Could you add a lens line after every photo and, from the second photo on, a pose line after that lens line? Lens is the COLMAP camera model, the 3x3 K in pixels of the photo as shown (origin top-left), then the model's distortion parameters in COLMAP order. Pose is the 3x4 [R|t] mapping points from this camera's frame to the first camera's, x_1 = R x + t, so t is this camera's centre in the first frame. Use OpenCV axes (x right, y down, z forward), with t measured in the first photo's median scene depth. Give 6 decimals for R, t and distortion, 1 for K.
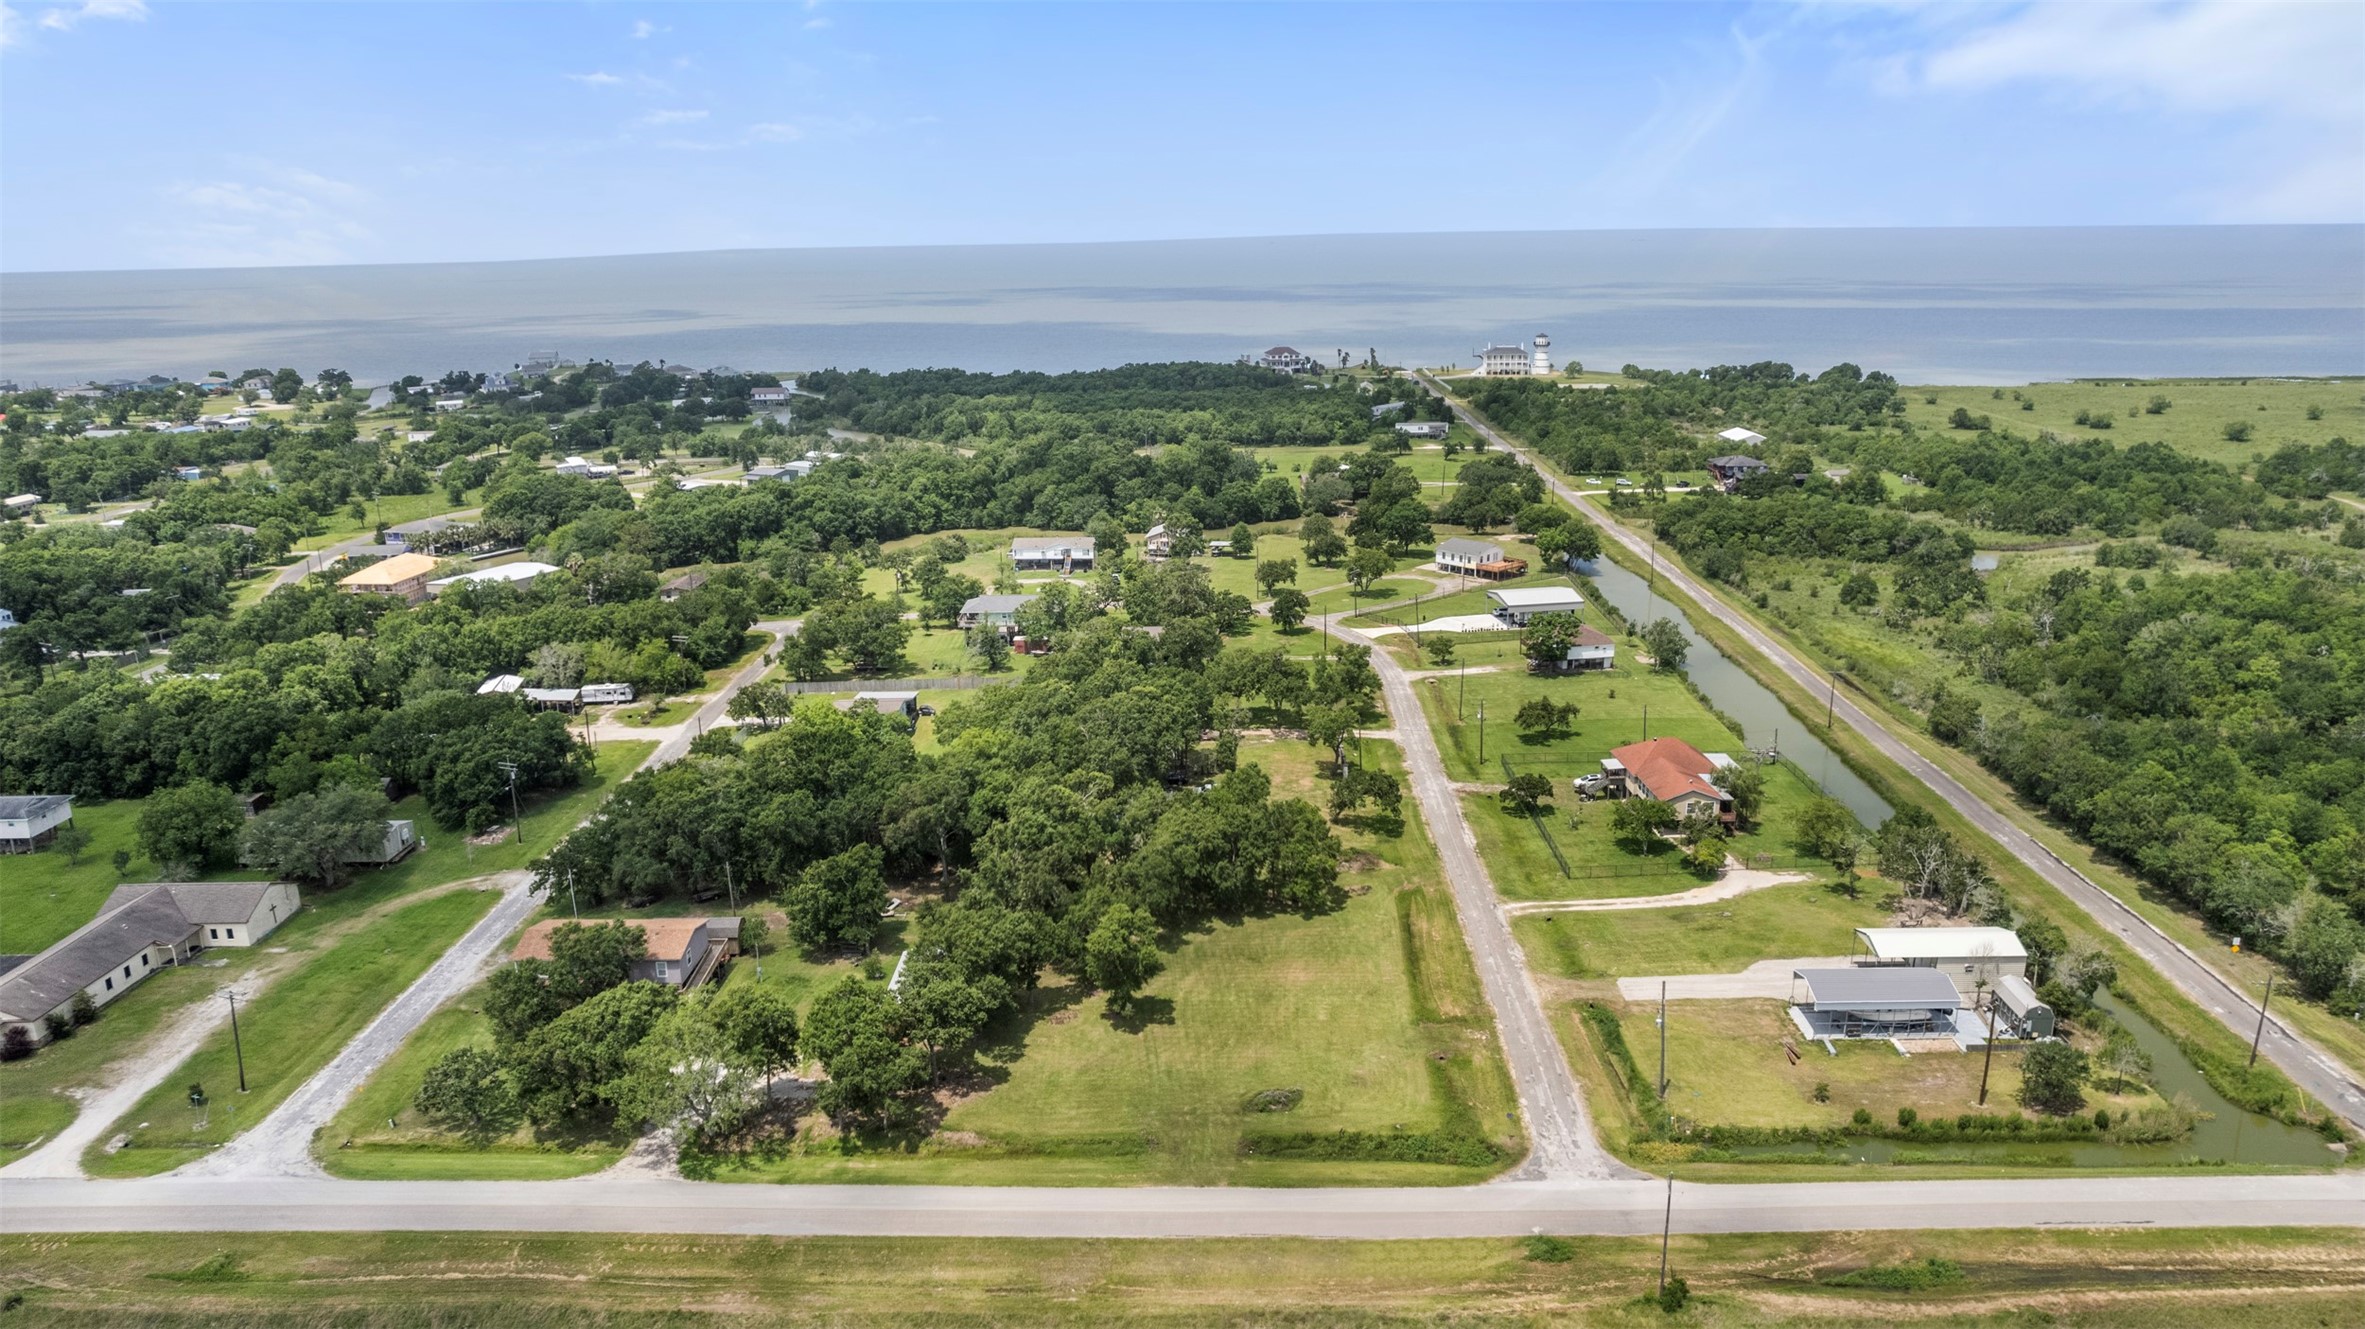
lens RADIAL K [[1591.3, 0, 1182.5], [0, 1591.3, 664.5], [0, 0, 1]] dist [-0.055135, 0.055663]
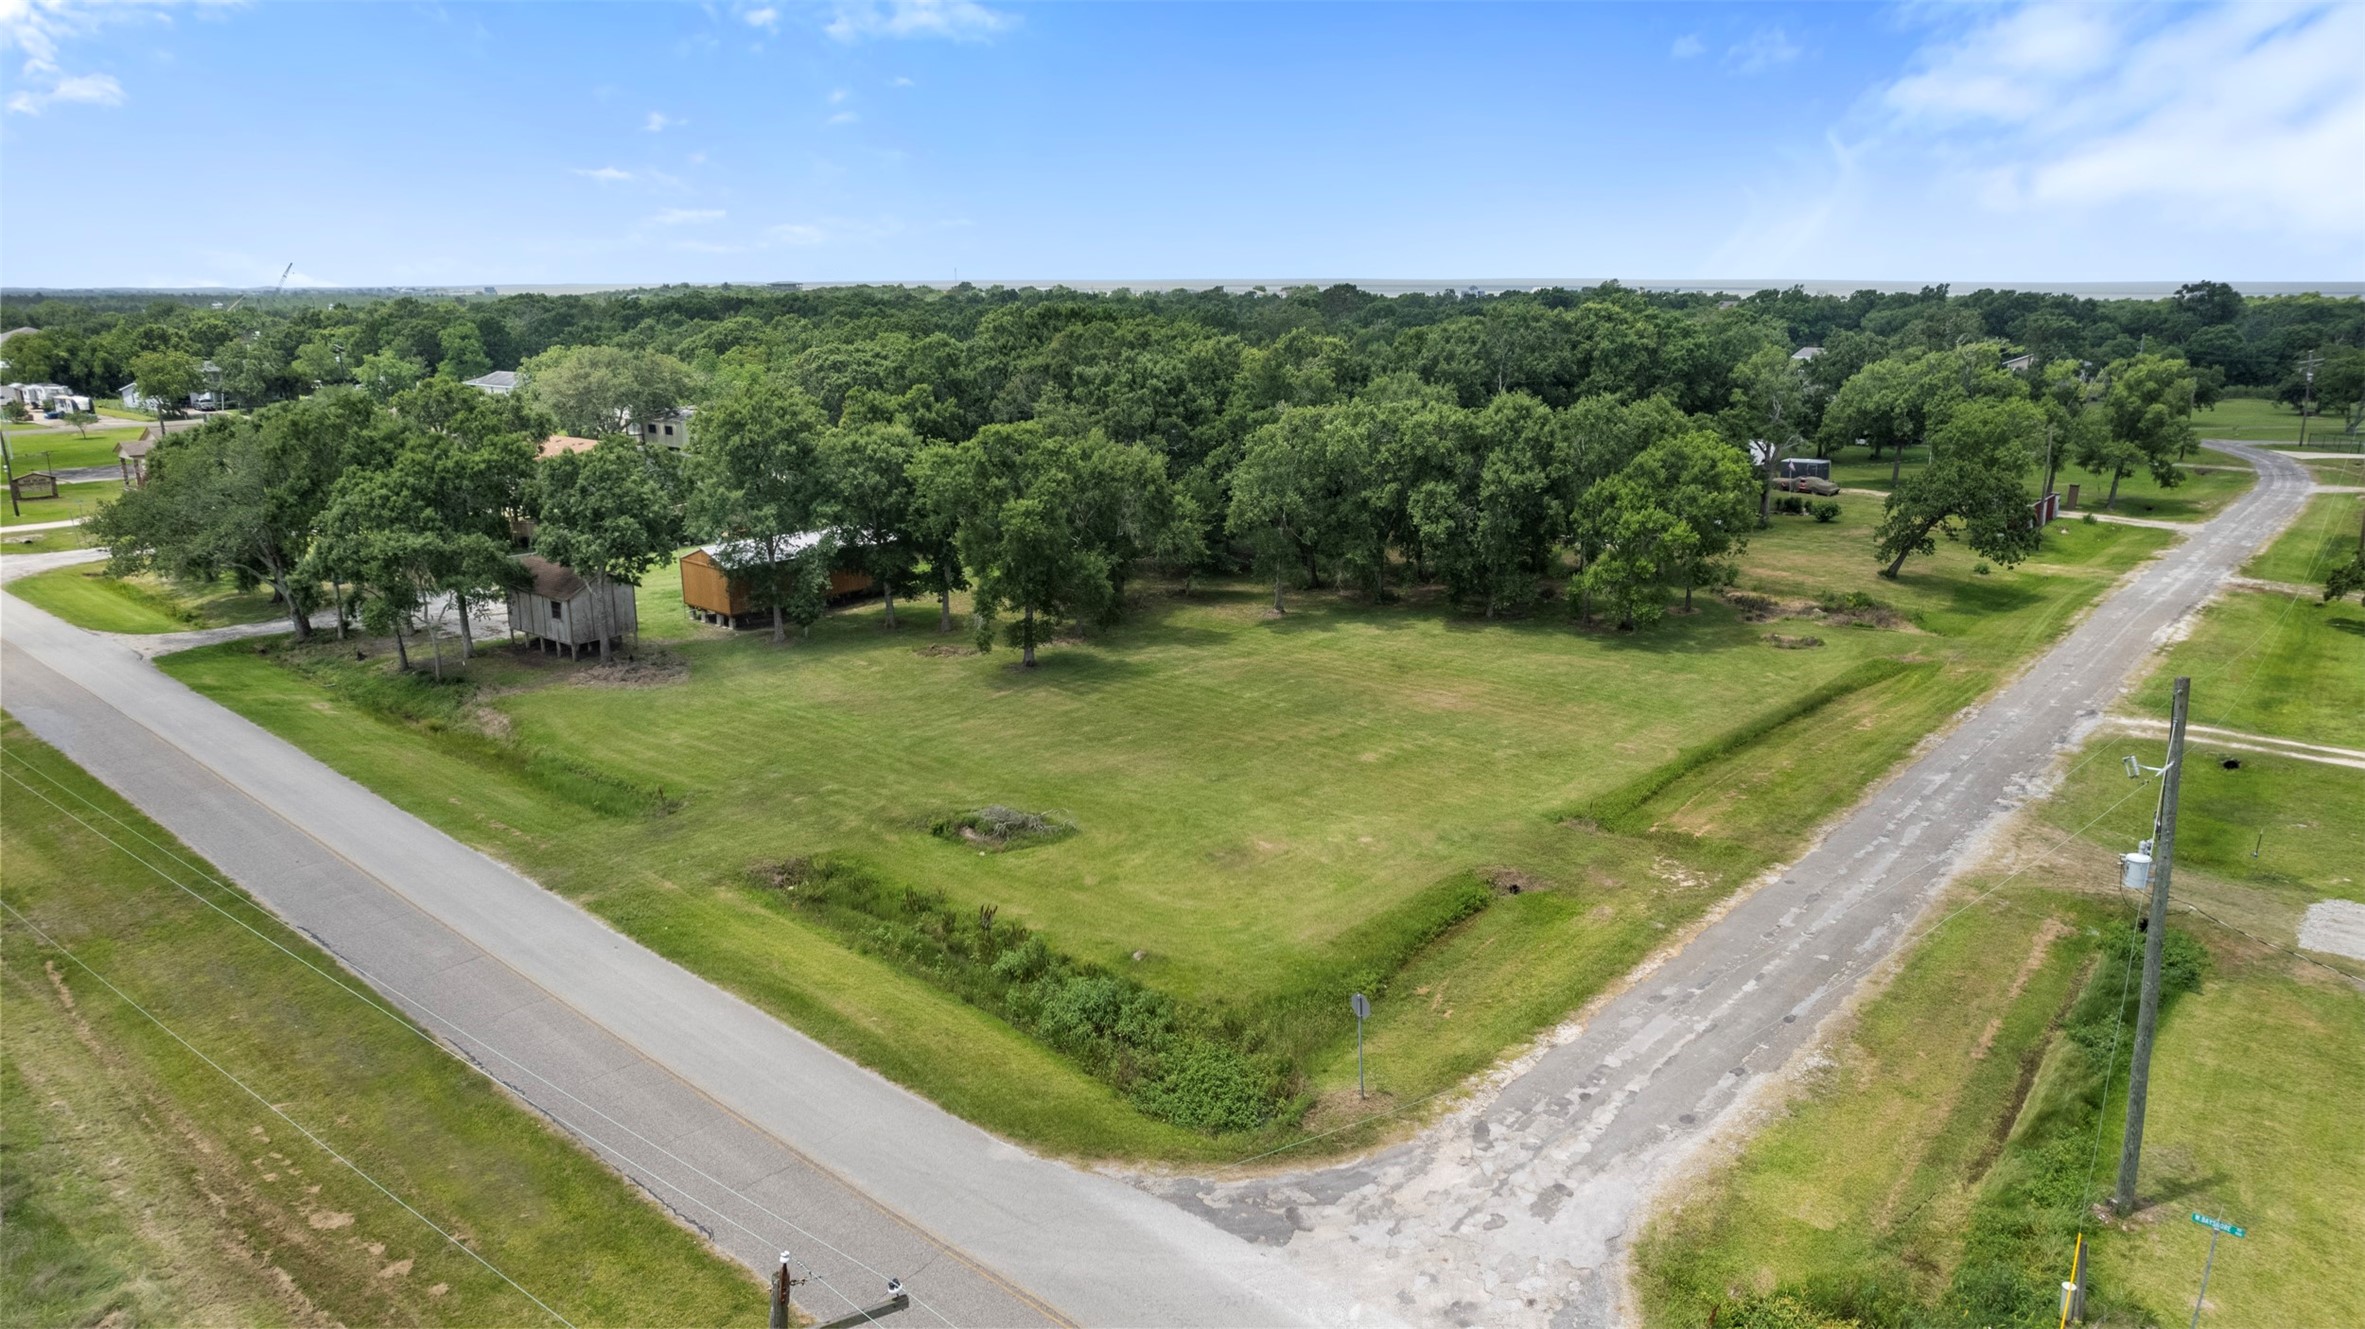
lens RADIAL K [[1525.6, 0, 1182.5], [0, 1525.6, 664.5], [0, 0, 1]] dist [-0.064458, 0.047444]
pose [[0.763035, 0.174779, -0.622278, 0.314952], [-0.191739, 0.980618, 0.040316, 0.209583], [0.617263, 0.088553, 0.781758, 0.725073]]
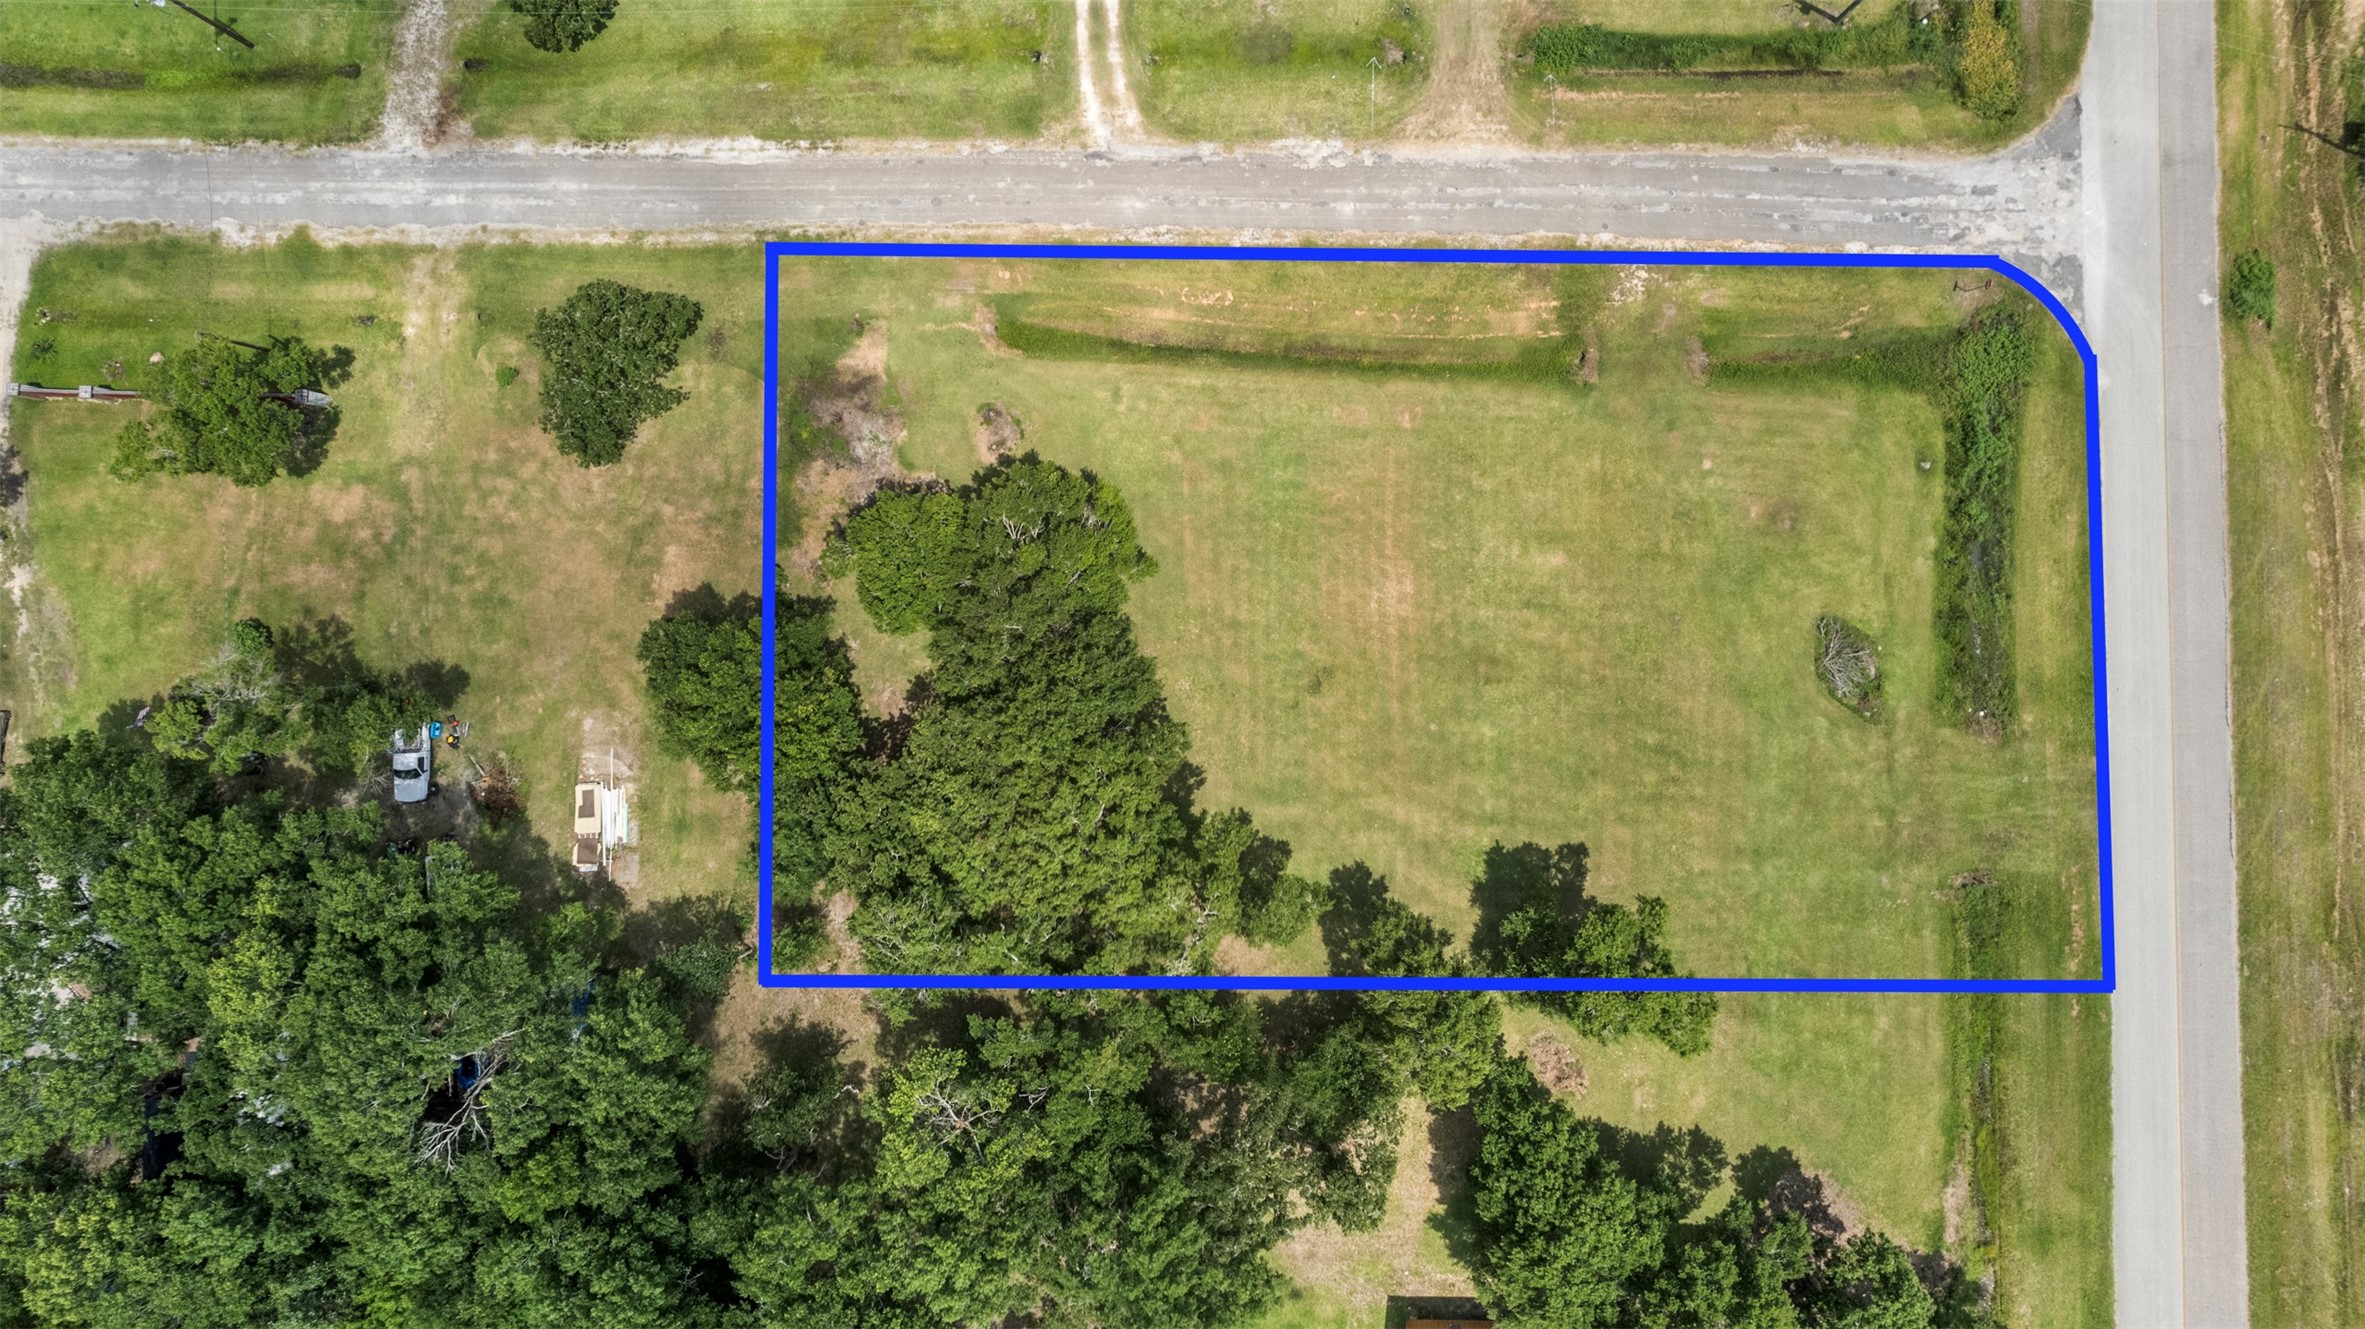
lens RADIAL K [[1525.6, 0, 1182.5], [0, 1525.6, 664.5], [0, 0, 1]] dist [-0.064458, 0.047444]
pose [[0.002960, -0.996947, 0.078020, 0.015893], [0.306525, 0.075169, 0.948890, -0.313874], [-0.951858, 0.021107, 0.305812, 1.051927]]
